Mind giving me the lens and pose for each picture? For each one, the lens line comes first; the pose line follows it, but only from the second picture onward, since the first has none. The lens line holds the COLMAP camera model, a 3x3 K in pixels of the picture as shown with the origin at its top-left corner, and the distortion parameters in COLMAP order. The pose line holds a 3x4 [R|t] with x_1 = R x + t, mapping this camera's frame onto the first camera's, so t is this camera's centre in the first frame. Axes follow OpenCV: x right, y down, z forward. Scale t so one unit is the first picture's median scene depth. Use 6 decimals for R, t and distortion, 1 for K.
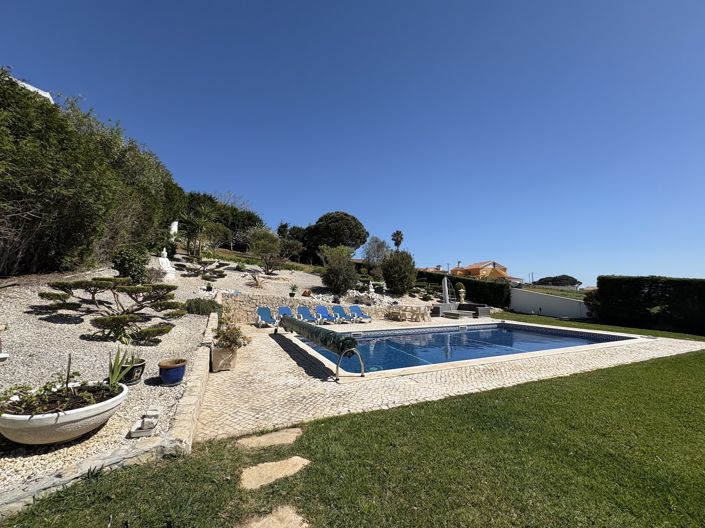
lens RADIAL K [[281.8, 0, 352.4], [0, 281.8, 263.1], [0, 0, 1]] dist [0.002655, 0.000129]
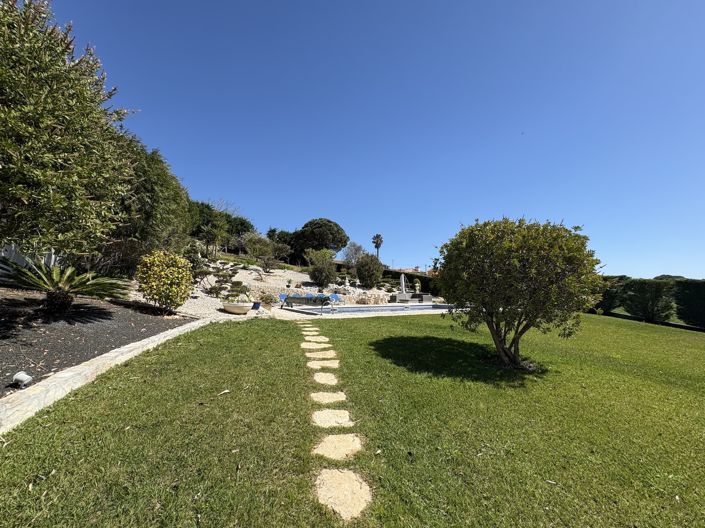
lens RADIAL K [[281.8, 0, 353.1], [0, 281.8, 262.8], [0, 0, 1]] dist [0.002655, 0.000129]
pose [[0.998239, -0.000758, 0.059313, 0.014026], [0.001154, 0.999977, -0.006653, 0.004288], [-0.059306, 0.006710, 0.998217, -0.269728]]
